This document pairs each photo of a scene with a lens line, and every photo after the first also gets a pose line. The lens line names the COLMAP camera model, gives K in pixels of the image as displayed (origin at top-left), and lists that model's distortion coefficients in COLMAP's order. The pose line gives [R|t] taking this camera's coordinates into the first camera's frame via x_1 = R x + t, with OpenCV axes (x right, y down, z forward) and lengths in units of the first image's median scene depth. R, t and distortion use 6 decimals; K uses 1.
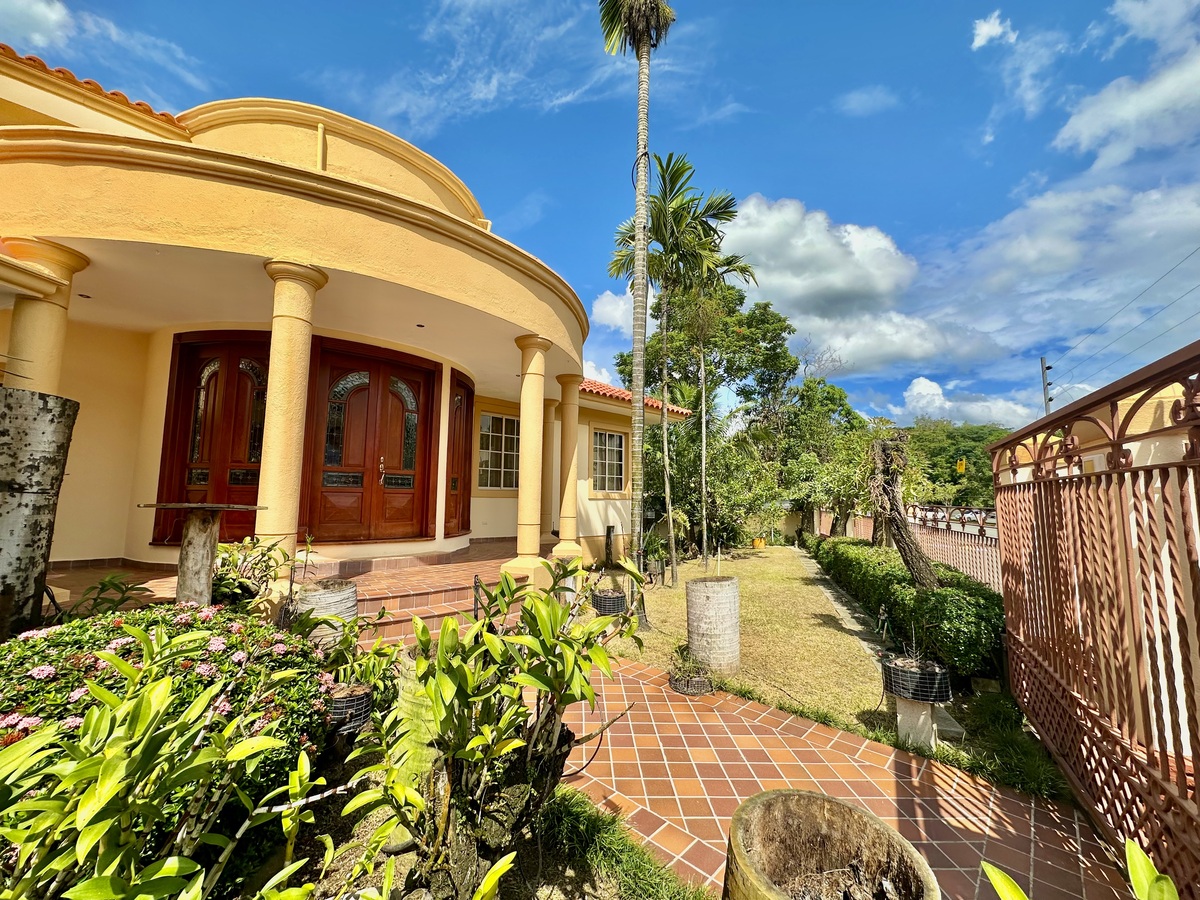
lens RADIAL K [[480.3, 0, 602.1], [0, 480.3, 447.6], [0, 0, 1]] dist [-0.000515, -0.000477]
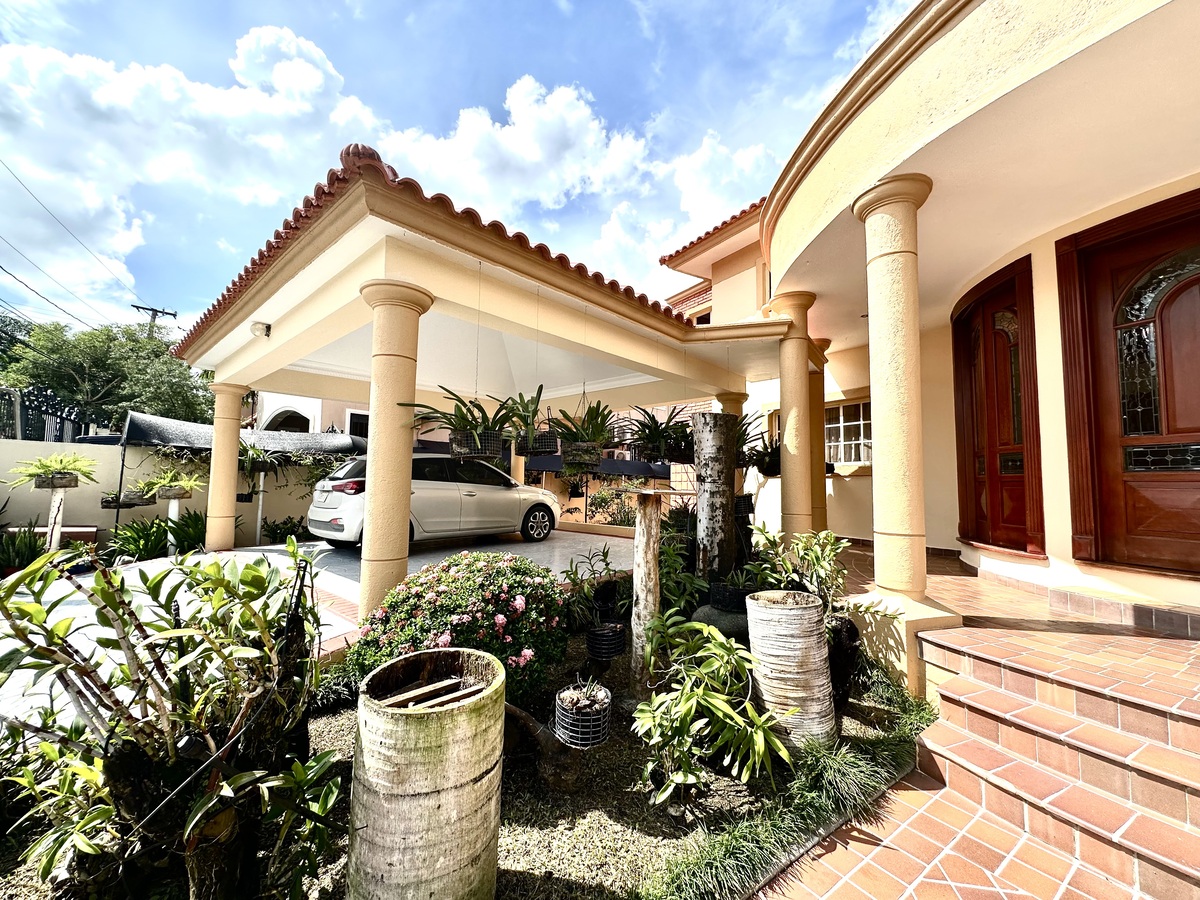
lens RADIAL K [[480.3, 0, 603.2], [0, 480.3, 451.8], [0, 0, 1]] dist [-0.000515, -0.000477]
pose [[-0.220626, -0.074265, -0.972527, 0.274705], [0.087567, 0.991562, -0.095584, 0.111321], [0.971420, -0.106250, -0.212261, 0.990855]]
